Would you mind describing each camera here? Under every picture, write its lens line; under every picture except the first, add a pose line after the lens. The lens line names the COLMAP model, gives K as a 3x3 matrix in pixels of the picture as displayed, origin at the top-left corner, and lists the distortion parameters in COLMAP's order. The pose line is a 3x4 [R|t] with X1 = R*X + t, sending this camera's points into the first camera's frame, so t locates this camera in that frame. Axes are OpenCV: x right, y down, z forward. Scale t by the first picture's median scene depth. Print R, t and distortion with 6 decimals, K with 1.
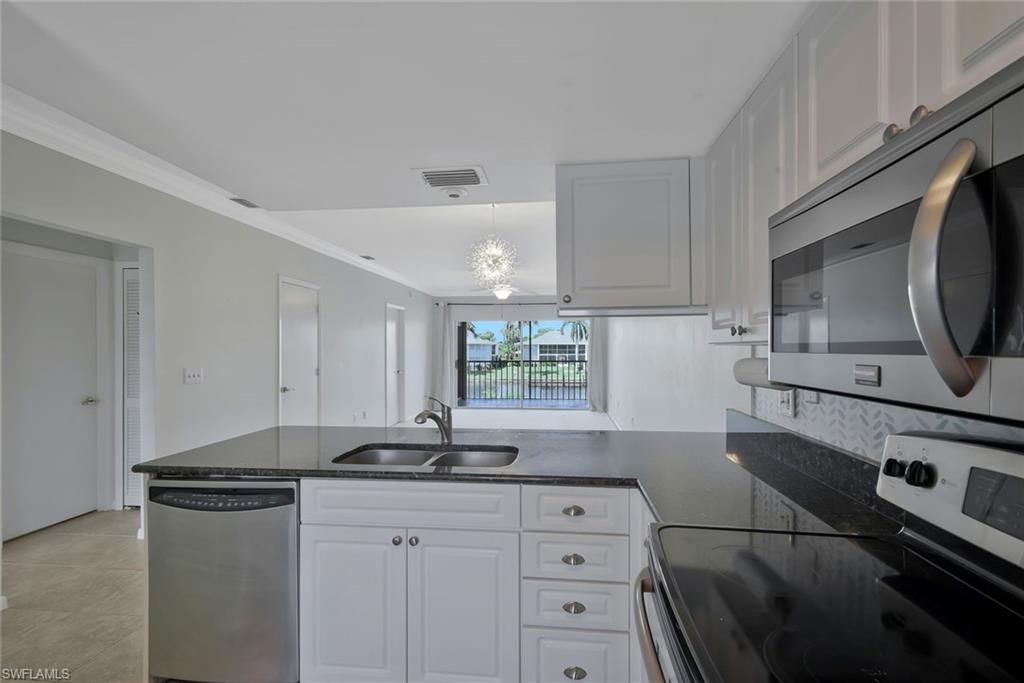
lens RADIAL K [[459.7, 0, 522.1], [0, 459.7, 347.5], [0, 0, 1]] dist [-0.000152, -0.000092]
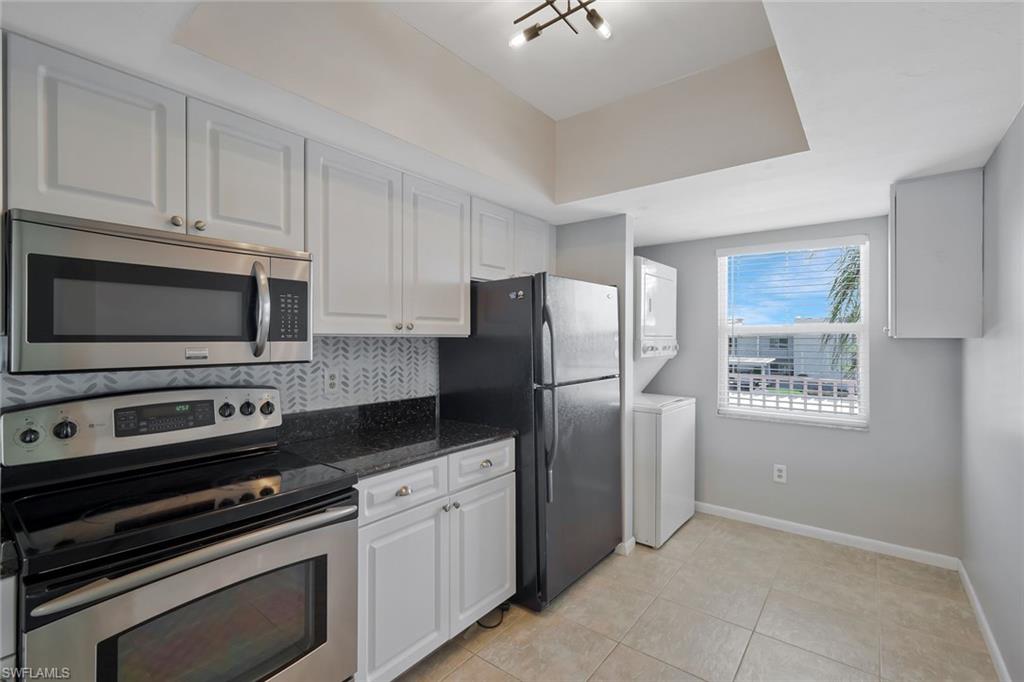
lens RADIAL K [[447.7, 0, 517.0], [0, 447.7, 328.6], [0, 0, 1]] dist [-0.000595, -0.000001]
pose [[-0.843216, 0.012858, 0.537421, -0.097465], [0.000745, 0.999741, -0.022750, 0.000036], [-0.537574, -0.018783, -0.843007, 0.133445]]
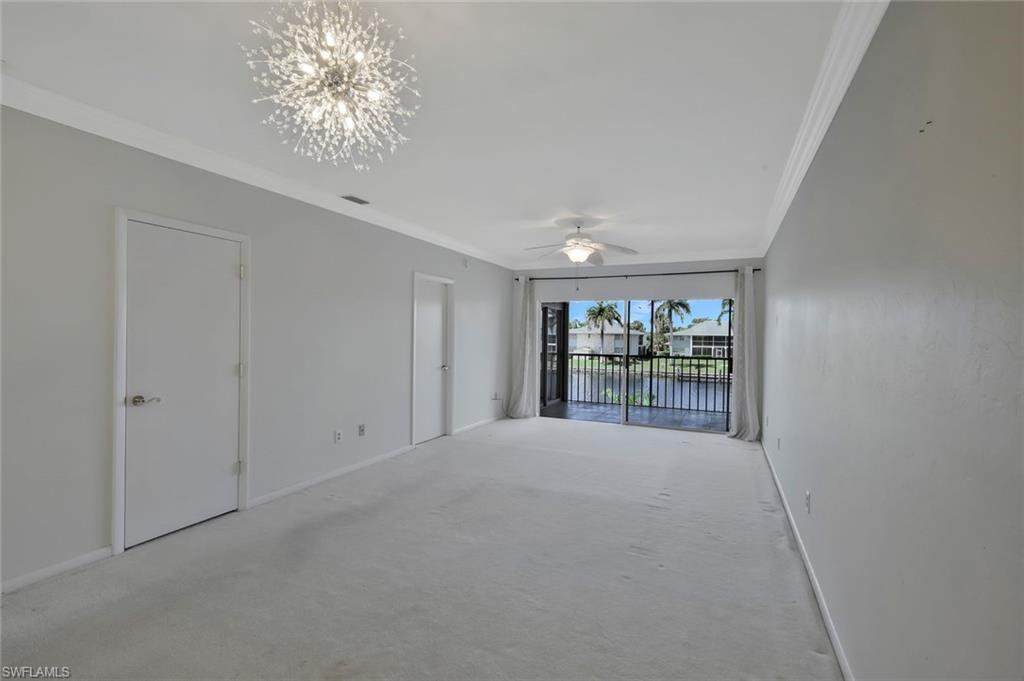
lens RADIAL K [[447.7, 0, 517.0], [0, 447.7, 328.1], [0, 0, 1]] dist [-0.000595, -0.000001]
pose [[0.942055, 0.009217, -0.335331, 0.066789], [-0.015906, 0.999725, -0.017205, -0.000066], [0.335080, 0.021542, 0.941943, 0.285889]]
